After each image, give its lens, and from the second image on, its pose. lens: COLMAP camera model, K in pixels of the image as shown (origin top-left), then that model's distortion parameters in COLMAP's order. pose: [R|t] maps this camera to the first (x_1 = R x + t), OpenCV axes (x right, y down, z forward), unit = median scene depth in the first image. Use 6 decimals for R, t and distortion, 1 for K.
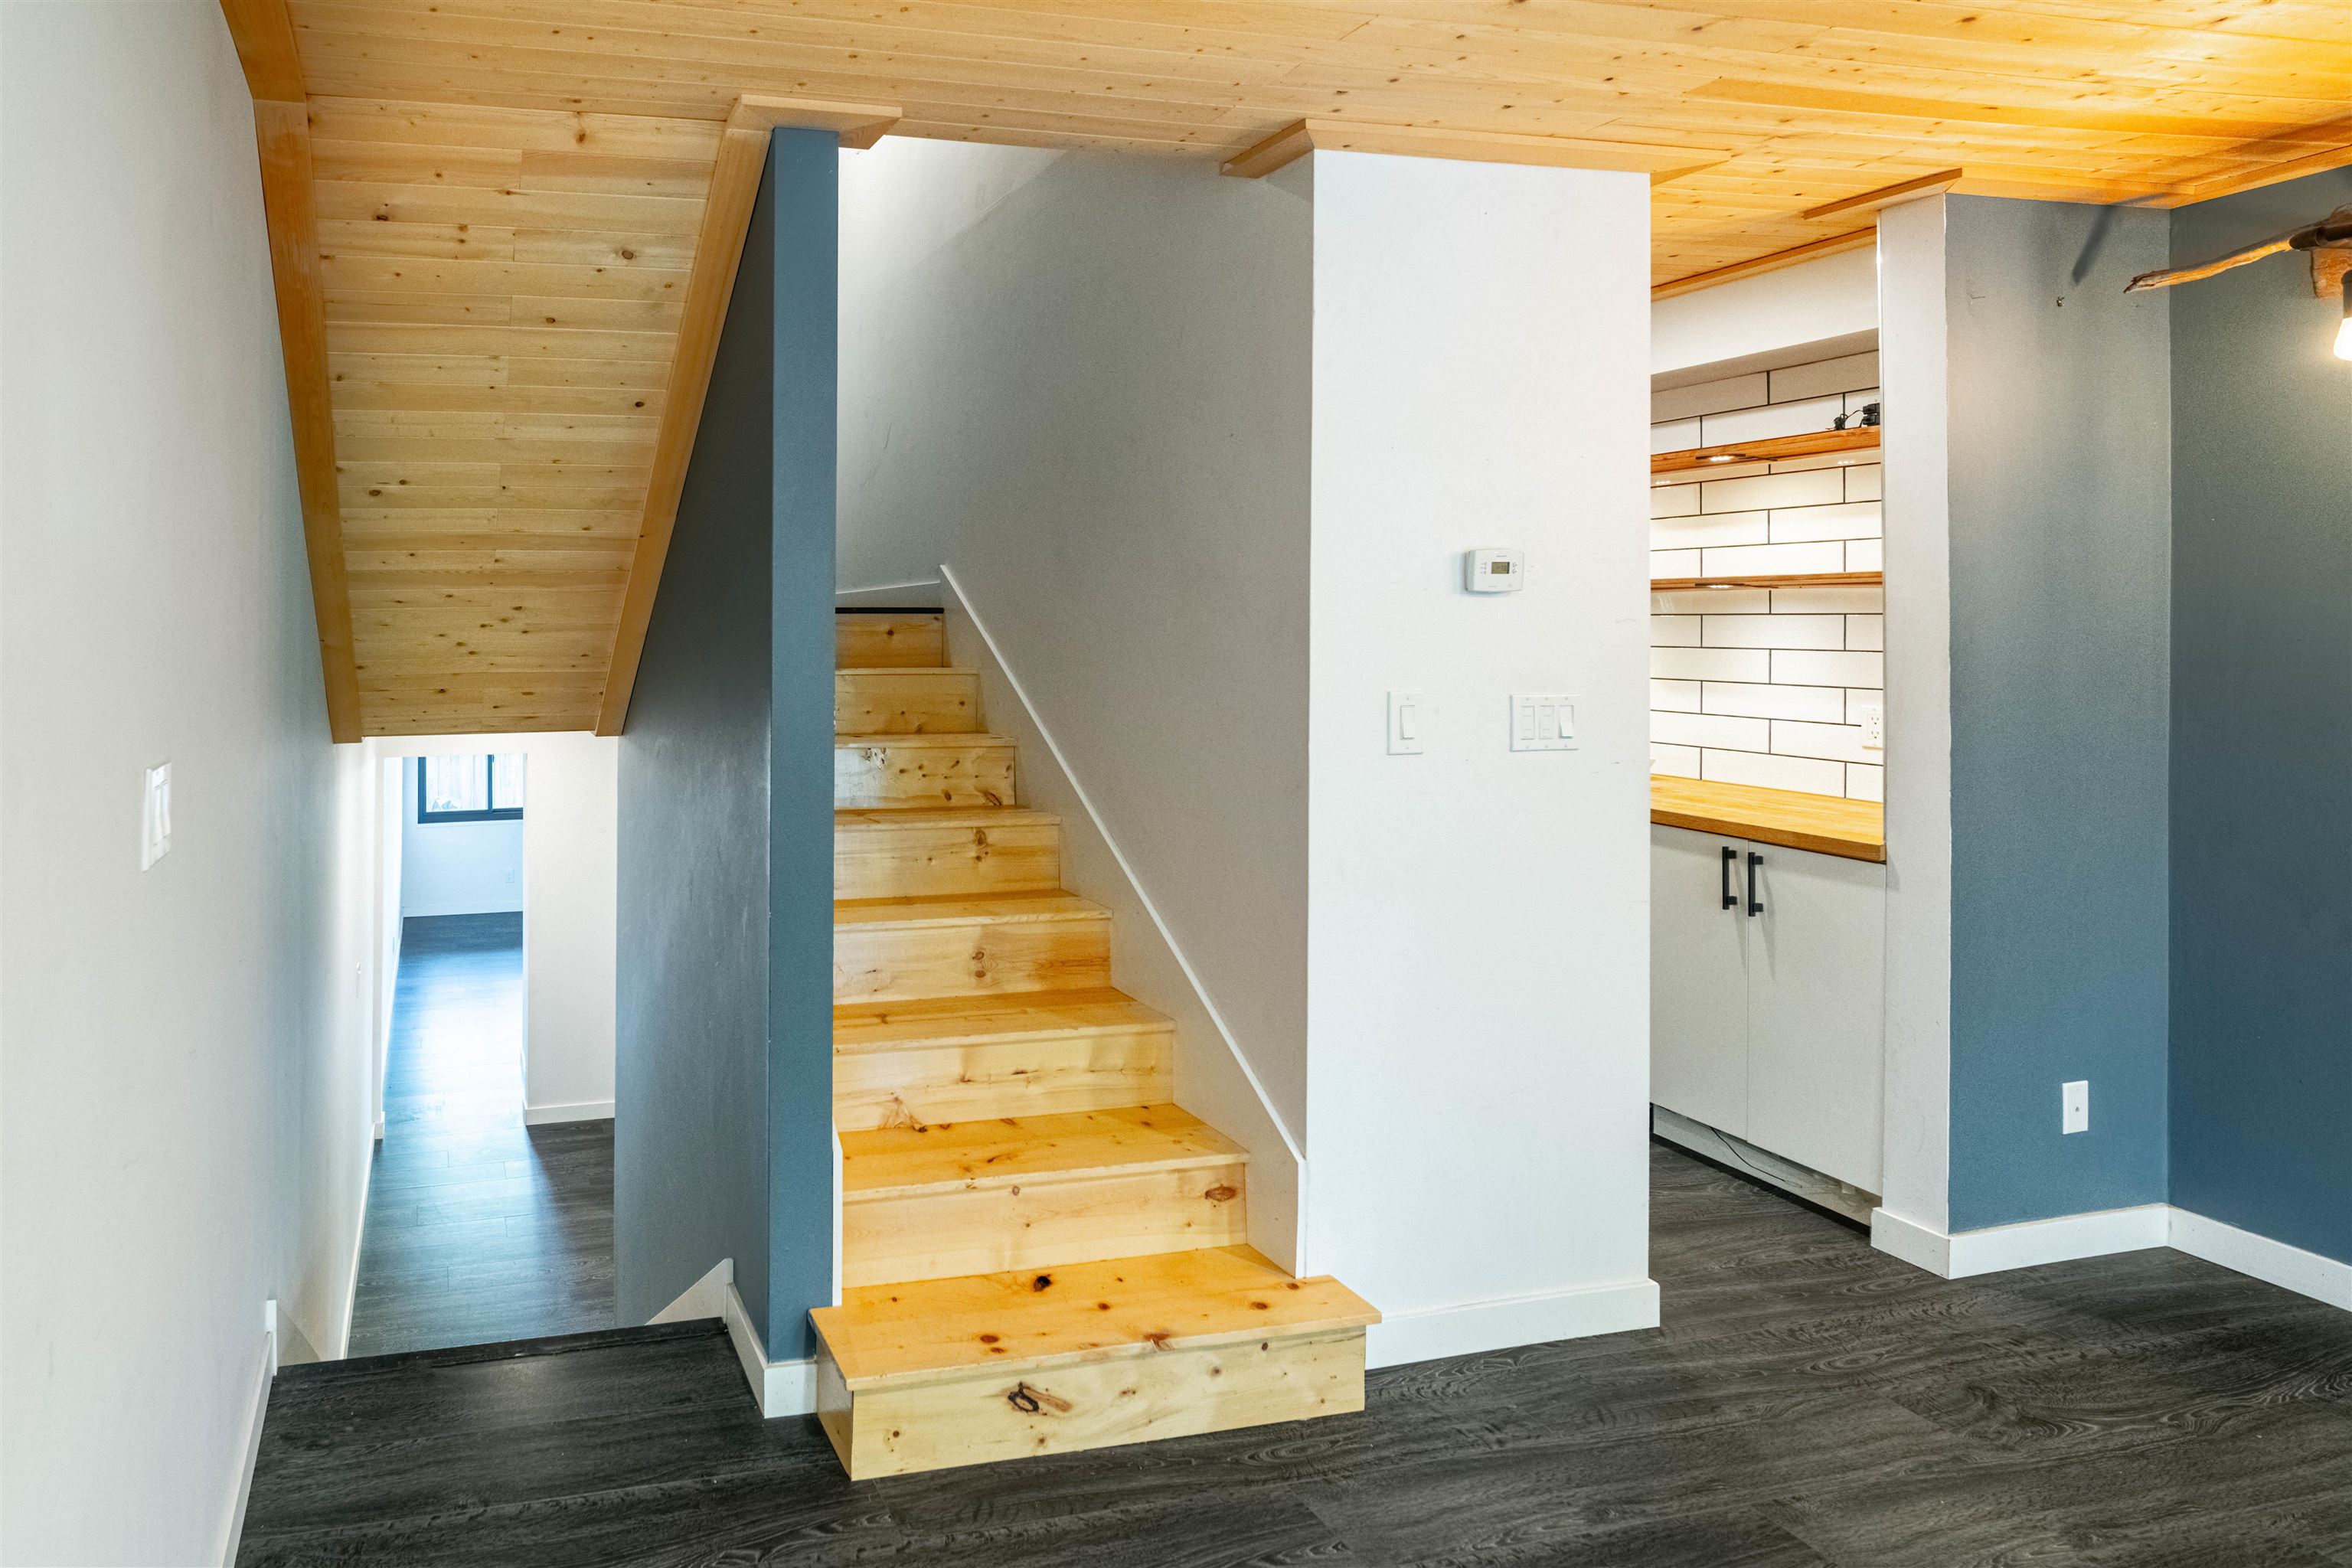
lens RADIAL K [[1195.4, 0, 655.7], [0, 1195.4, 619.8], [0, 0, 1]] dist [-0.012690, 0.001684]
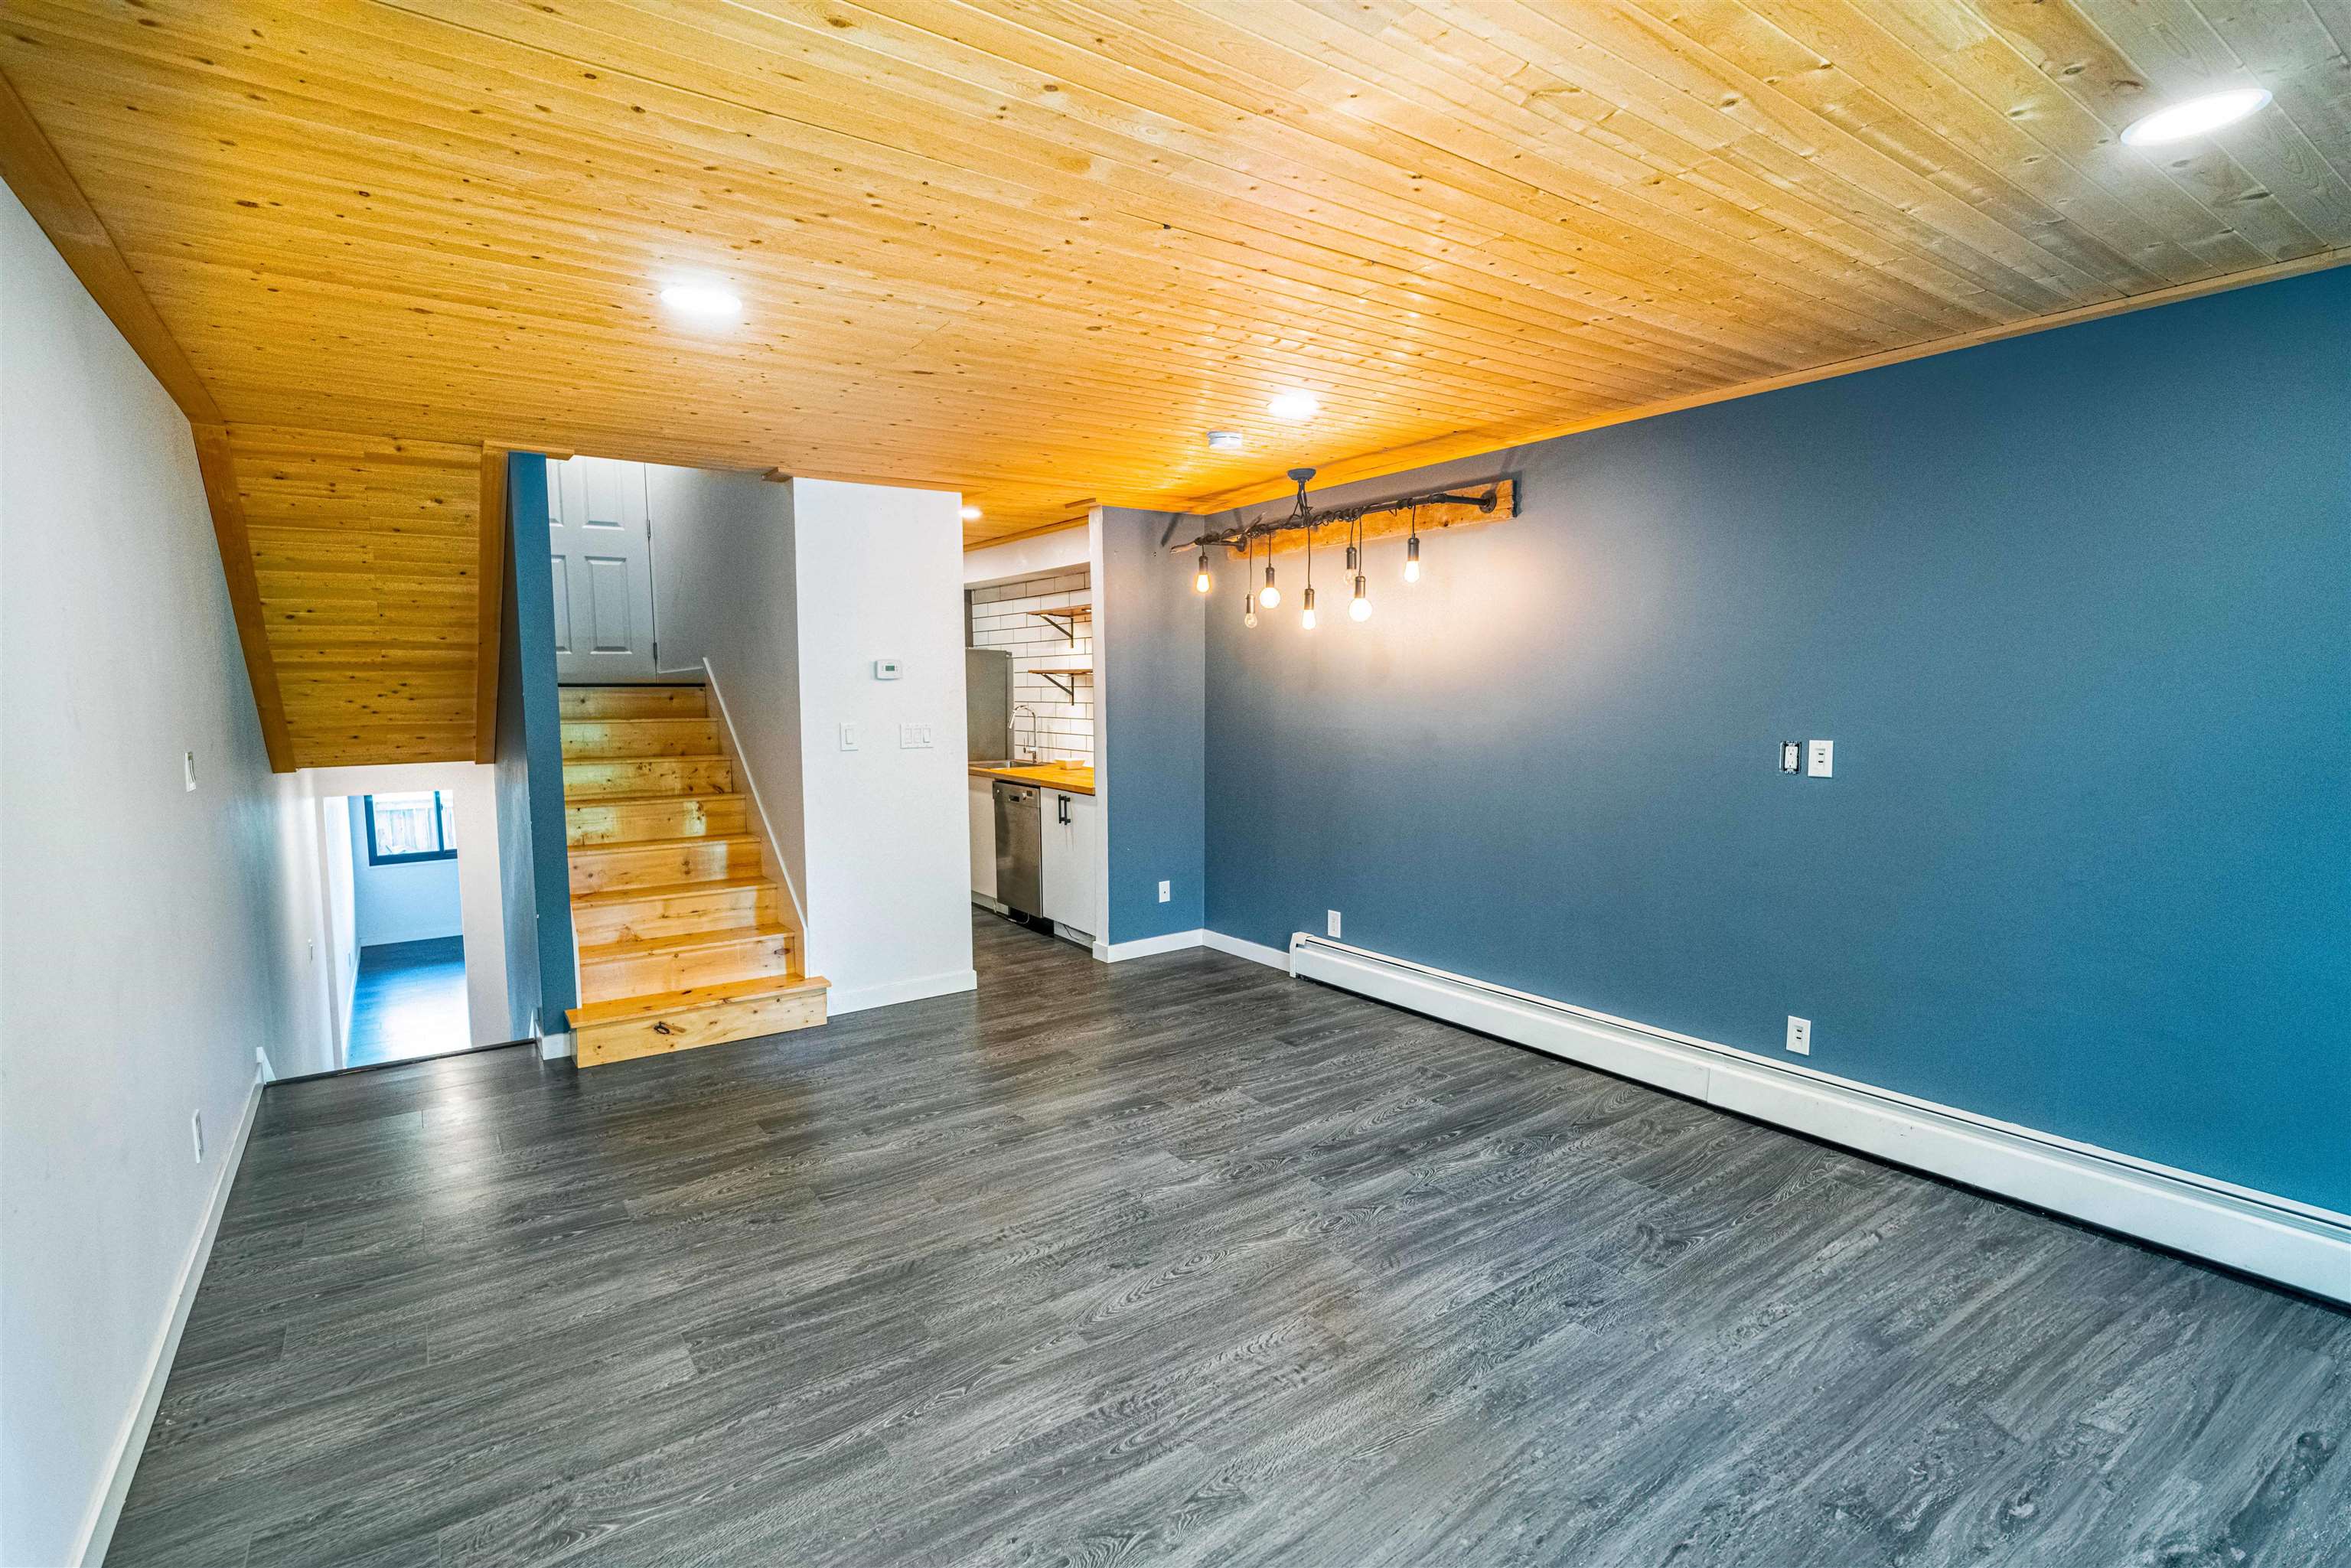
lens RADIAL K [[1074.4, 0, 1123.6], [0, 1074.4, 808.3], [0, 0, 1]] dist [-0.002491, 0.000154]
pose [[0.916901, -0.046410, 0.396408, 0.257865], [0.000930, 0.993462, 0.114160, -0.010411], [-0.399114, -0.104305, 0.910949, -0.978711]]
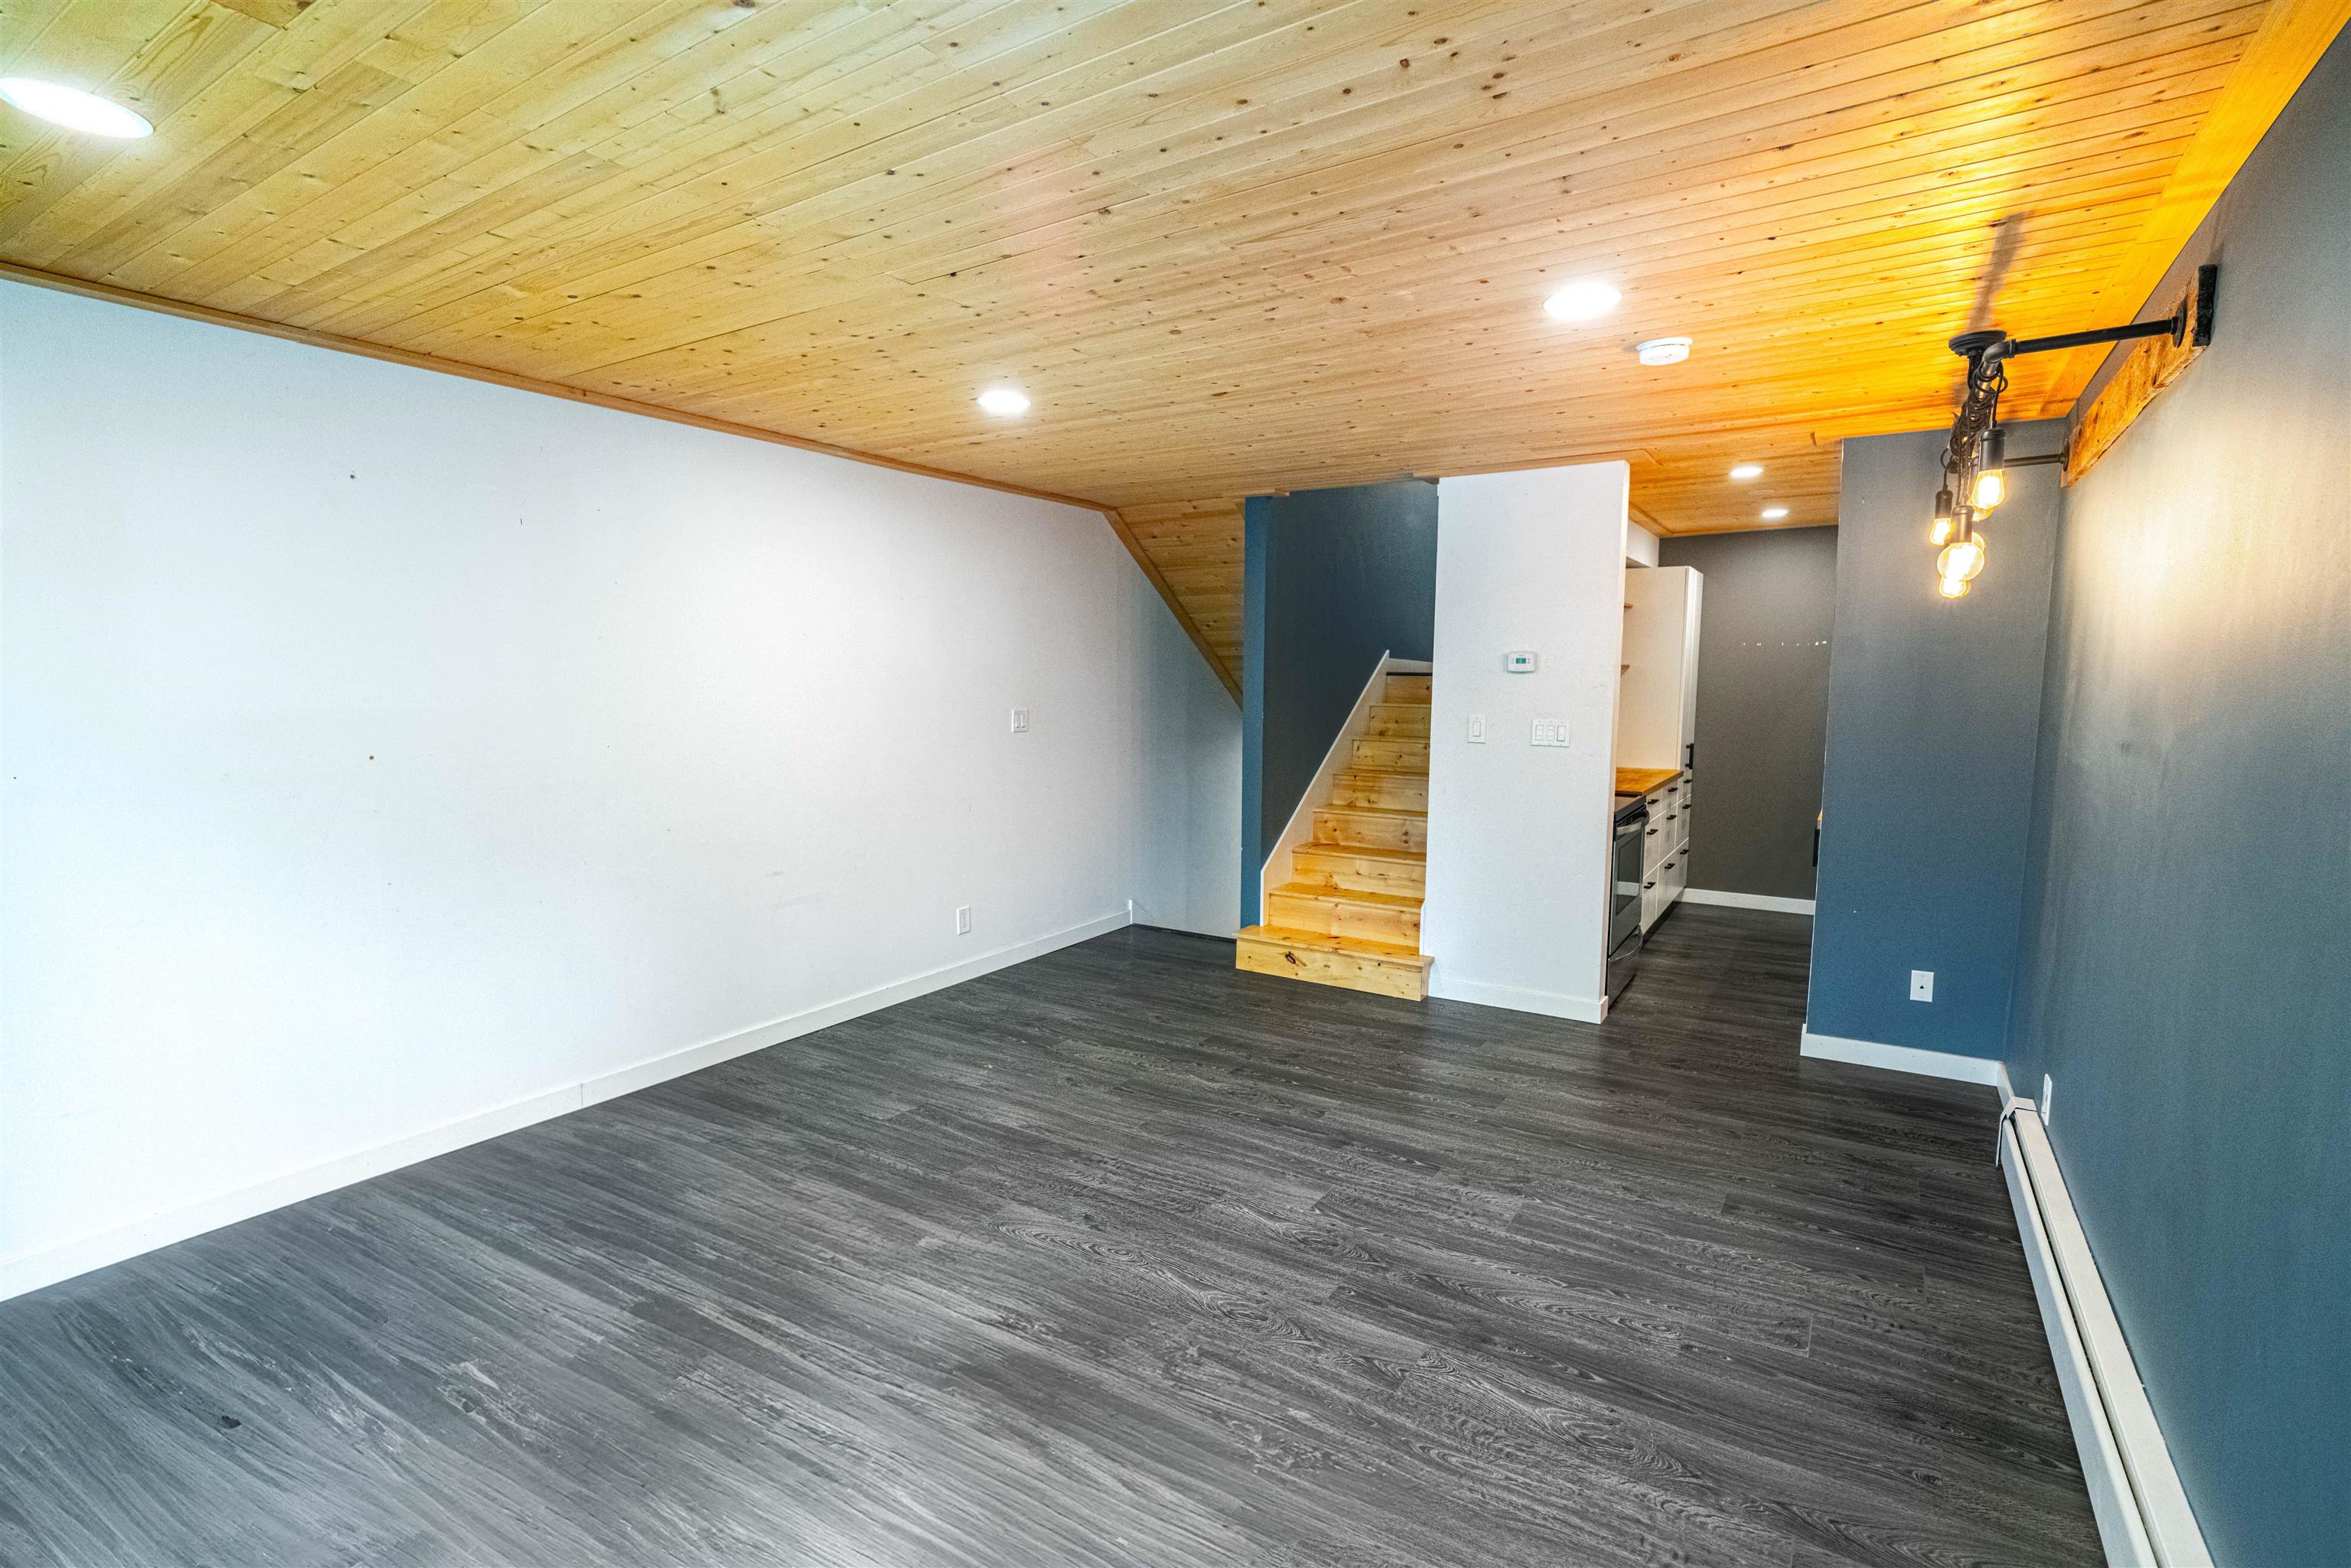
lens RADIAL K [[1068.3, 0, 1208.9], [0, 1068.3, 813.5], [0, 0, 1]] dist [-0.003392, -0.000233]
pose [[0.741944, 0.099258, -0.663074, 1.443807], [-0.009490, 0.990436, 0.137643, -0.027119], [0.670395, -0.095830, 0.735790, -0.772402]]
